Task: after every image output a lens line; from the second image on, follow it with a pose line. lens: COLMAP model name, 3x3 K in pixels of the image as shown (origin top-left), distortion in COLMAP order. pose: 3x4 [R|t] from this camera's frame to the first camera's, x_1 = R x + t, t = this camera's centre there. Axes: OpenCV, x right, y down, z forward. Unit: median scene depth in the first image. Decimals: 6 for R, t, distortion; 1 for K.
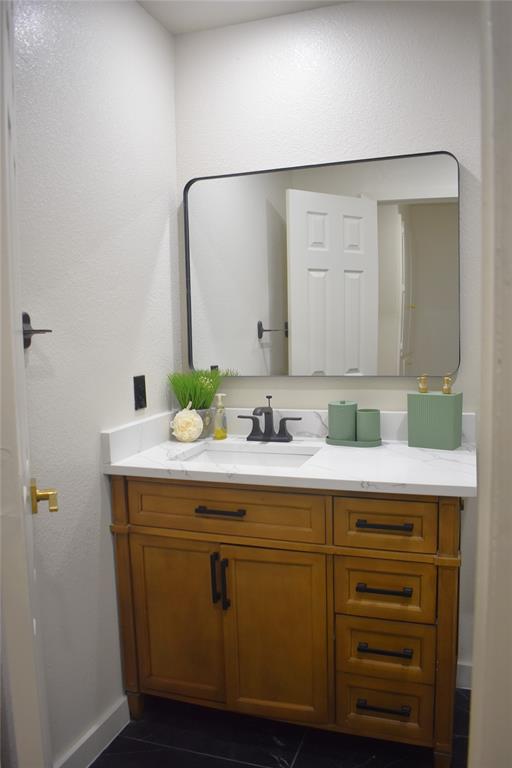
lens RADIAL K [[623.9, 0, 256.1], [0, 623.9, 382.1], [0, 0, 1]] dist [-0.105599, 0.007734]
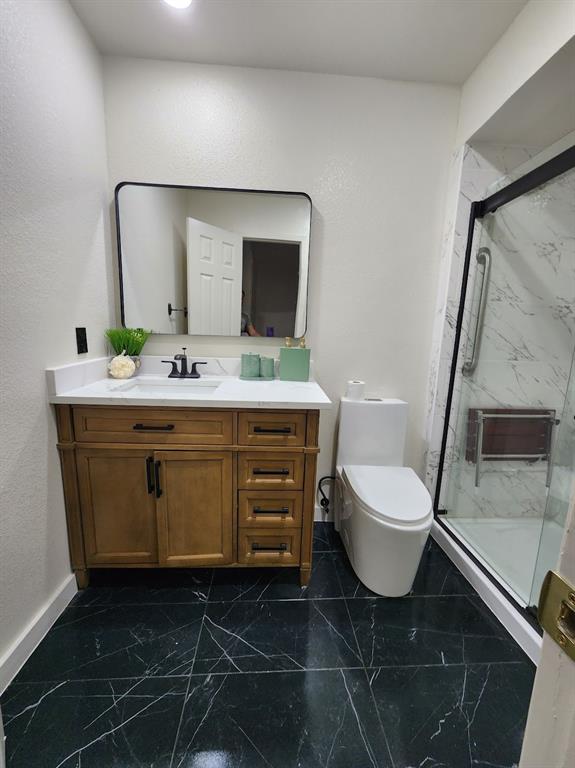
lens RADIAL K [[317.9, 0, 288.5], [0, 317.9, 383.9], [0, 0, 1]] dist [-0.004781, 0.000200]
pose [[0.919321, -0.010469, 0.393368, -0.058422], [-0.025293, 0.996007, 0.085619, 0.044621], [-0.392694, -0.088661, 0.915386, 0.244489]]
